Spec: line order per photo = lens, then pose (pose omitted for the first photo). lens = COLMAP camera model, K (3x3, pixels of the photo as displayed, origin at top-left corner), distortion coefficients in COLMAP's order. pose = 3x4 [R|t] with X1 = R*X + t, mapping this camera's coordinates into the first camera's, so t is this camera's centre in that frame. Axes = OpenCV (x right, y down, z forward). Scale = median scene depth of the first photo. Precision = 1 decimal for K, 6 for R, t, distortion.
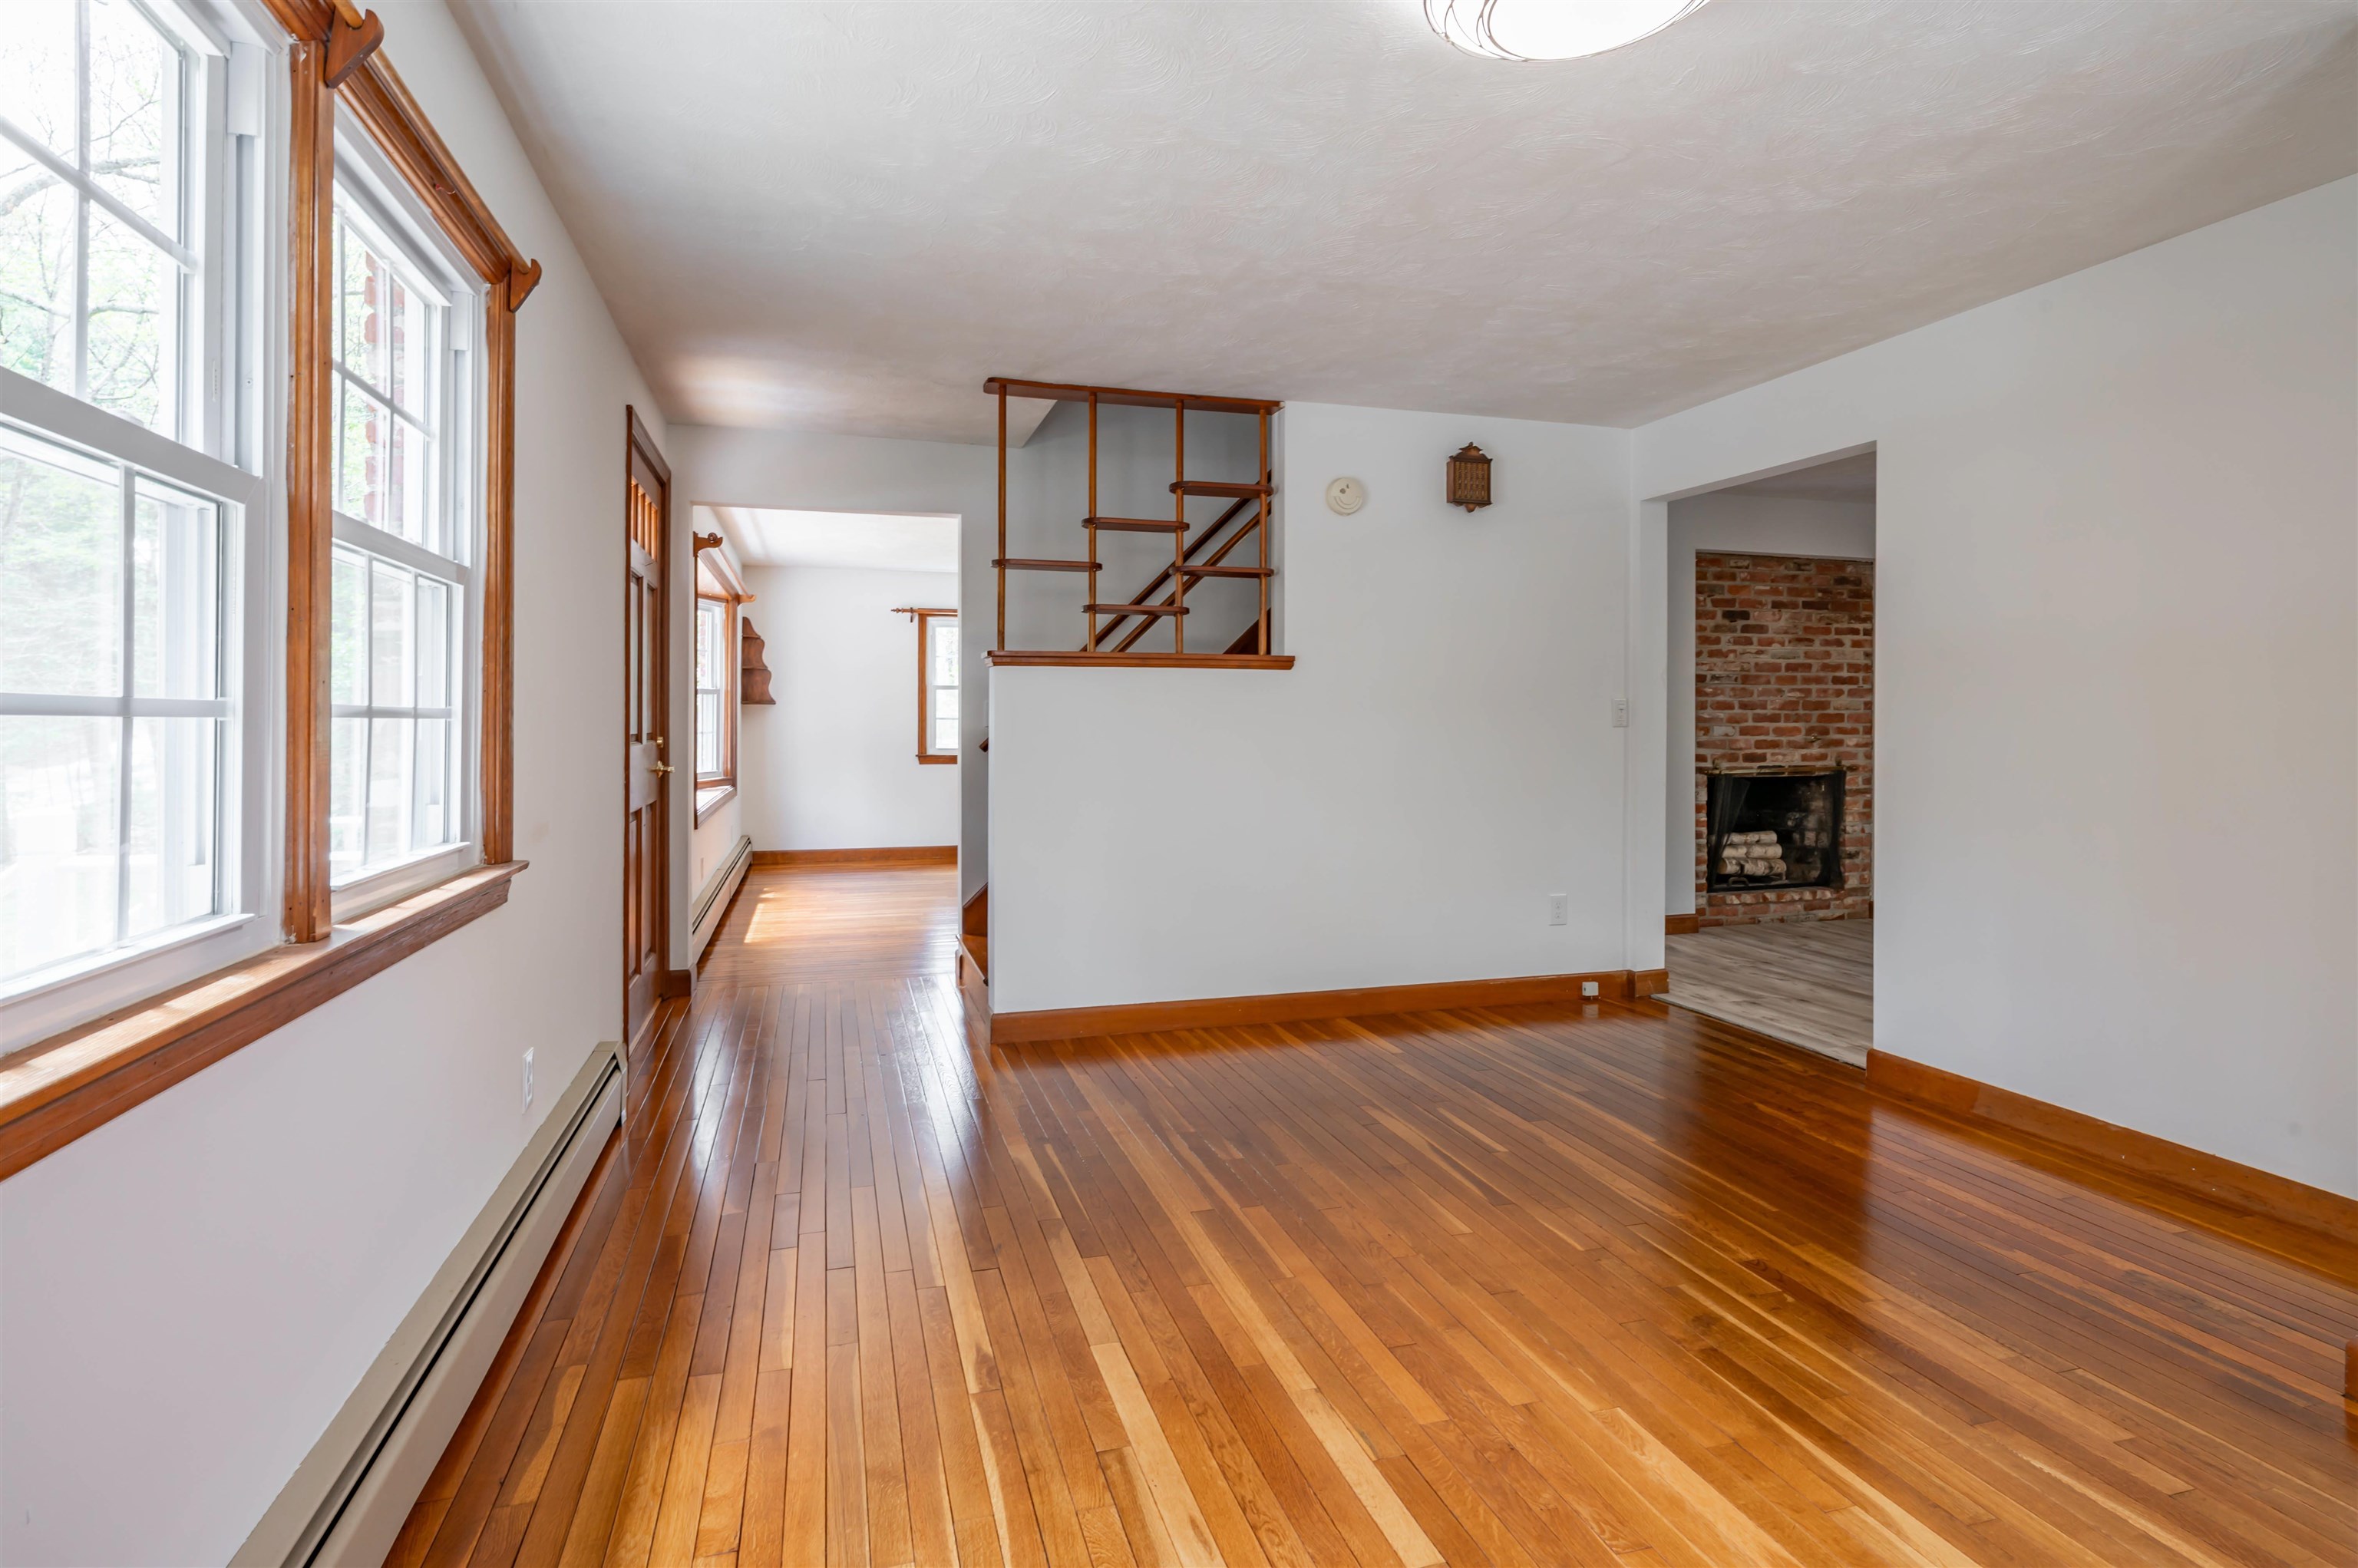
lens RADIAL K [[1189.8, 0, 1186.4], [0, 1189.8, 727.0], [0, 0, 1]] dist [0.000525, 0.000328]
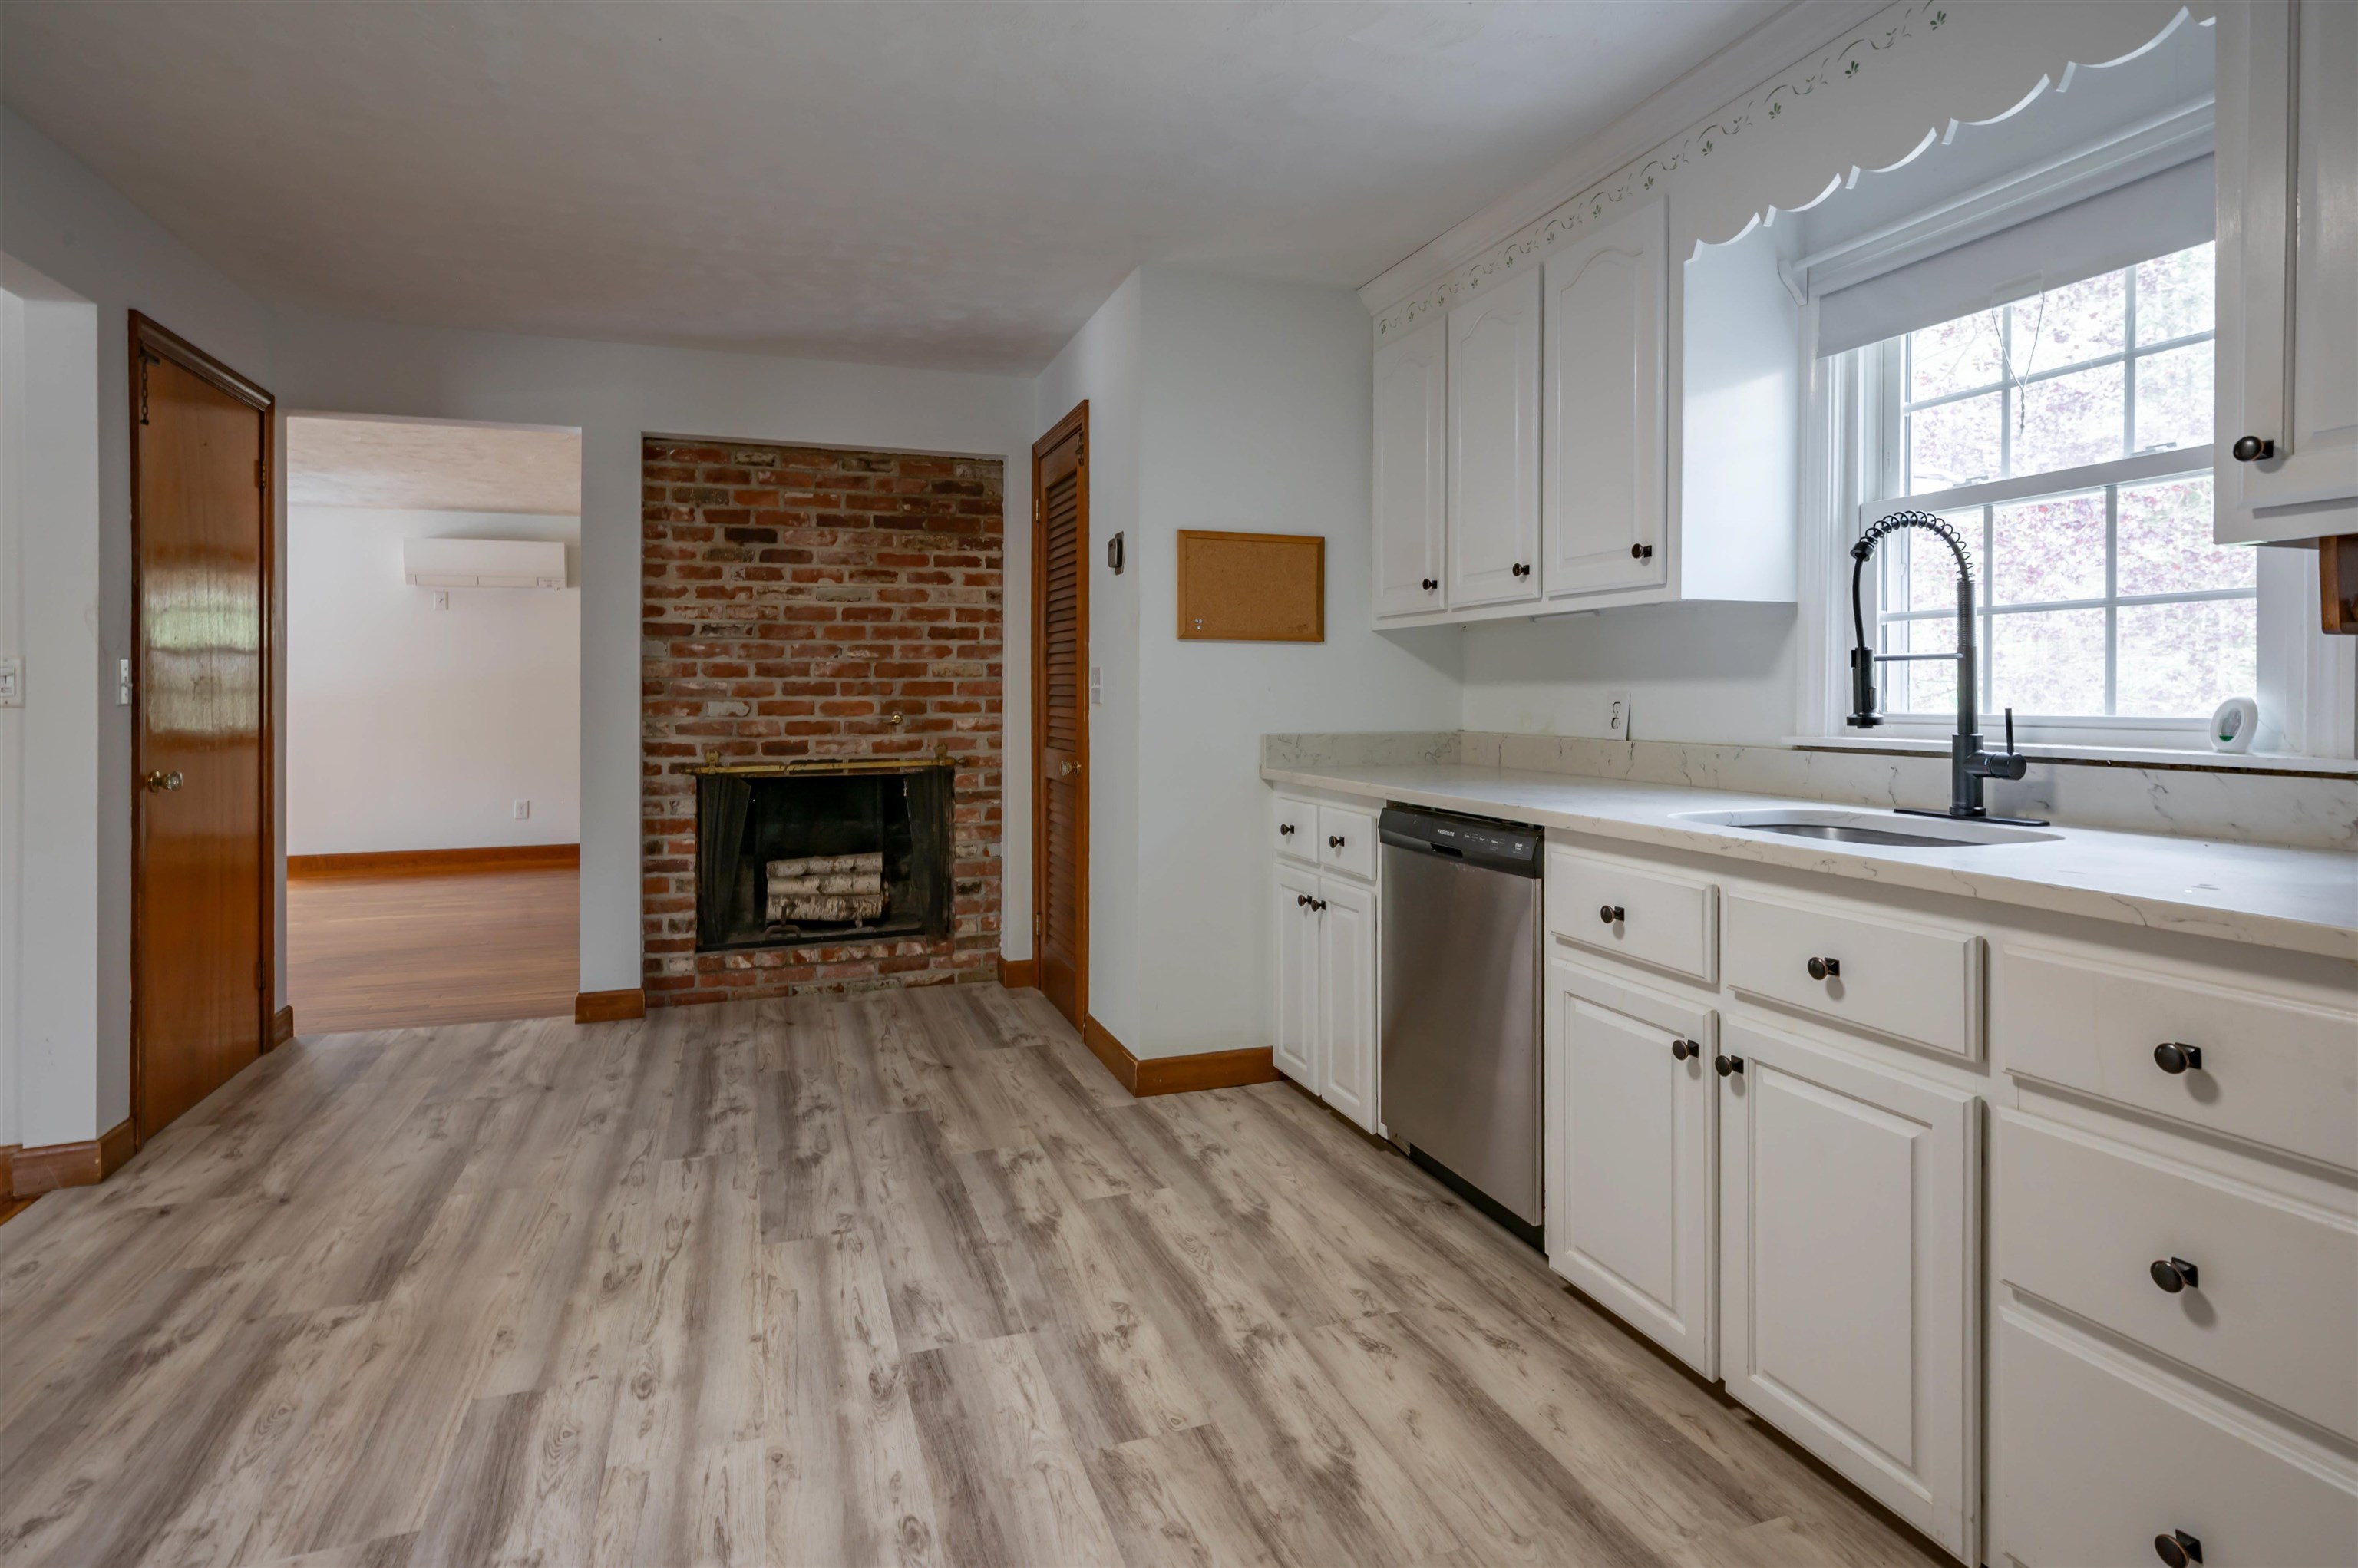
lens RADIAL K [[1222.6, 0, 1175.2], [0, 1222.6, 702.5], [0, 0, 1]] dist [-0.003355, 0.000943]
pose [[0.998634, -0.005370, 0.051972, 0.662609], [0.005326, 0.999985, 0.000995, 0.000493], [-0.051976, -0.000717, 0.998648, 0.301902]]
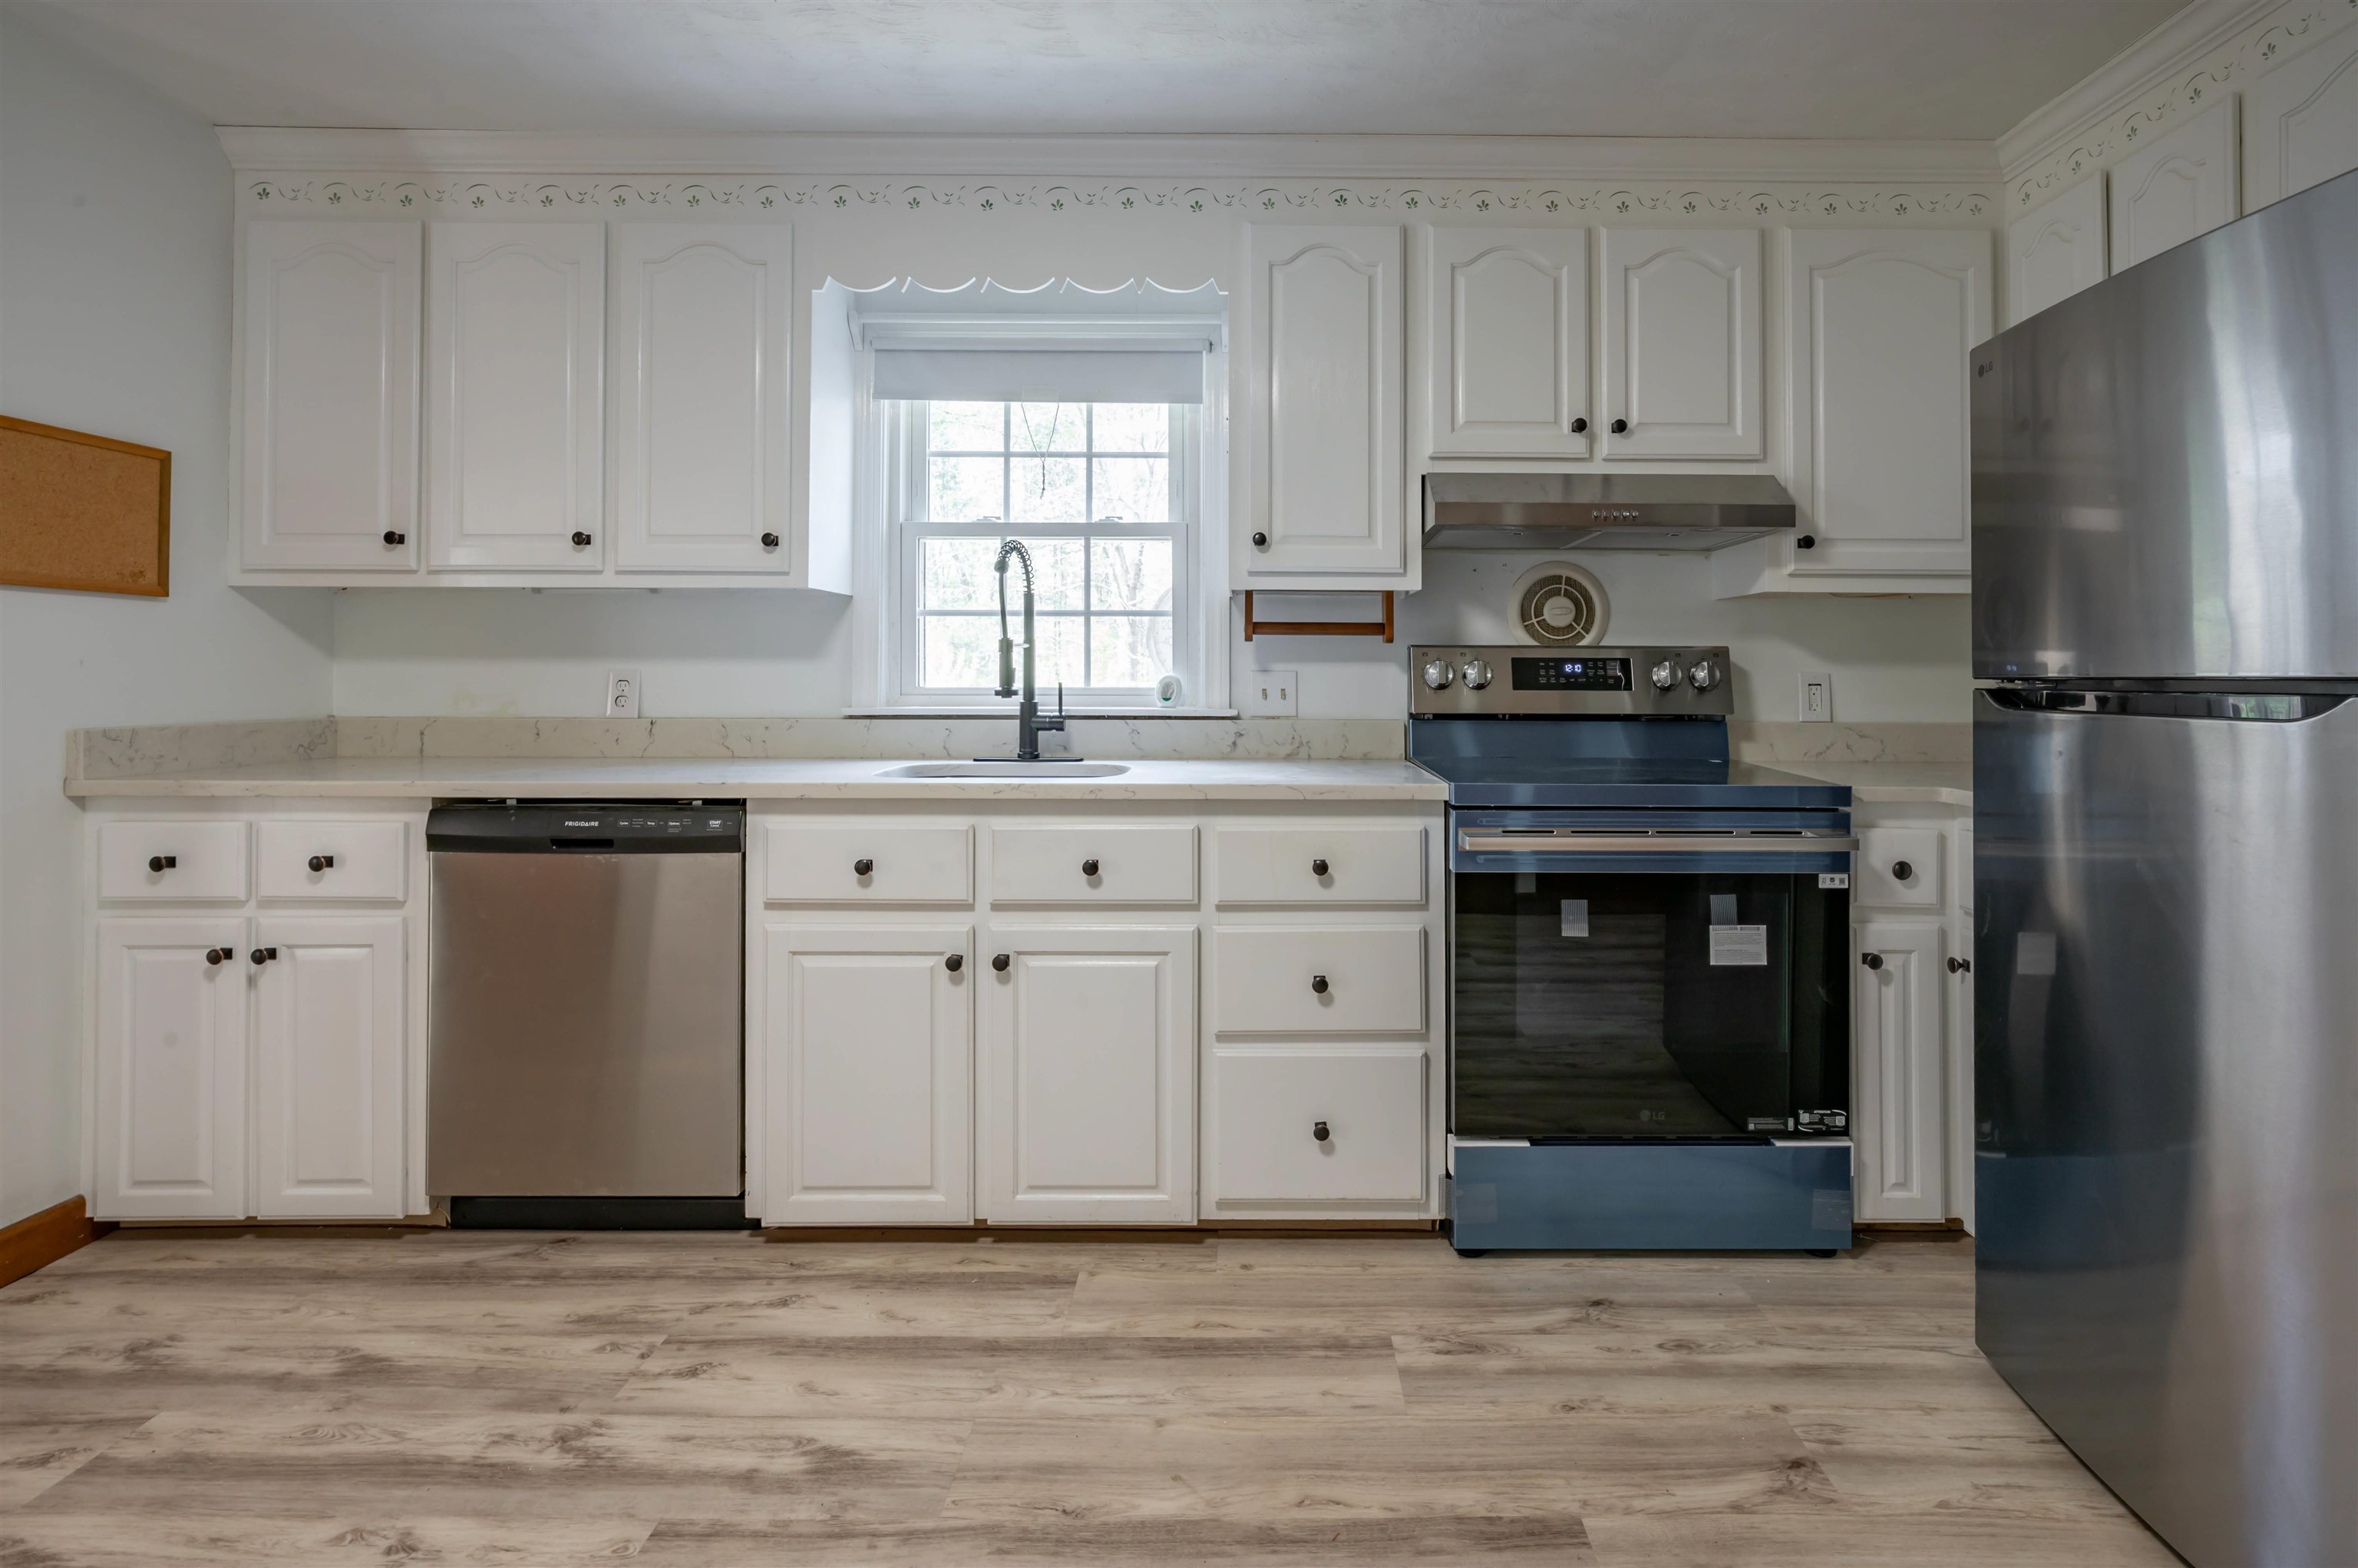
lens RADIAL K [[1210.2, 0, 1261.2], [0, 1210.2, 651.9], [0, 0, 1]] dist [-0.003438, 0.001934]
pose [[0.272036, 0.013023, 0.962199, 0.479383], [0.003998, 0.999885, -0.014663, -0.001232], [-0.962279, 0.007835, 0.271952, 0.404322]]
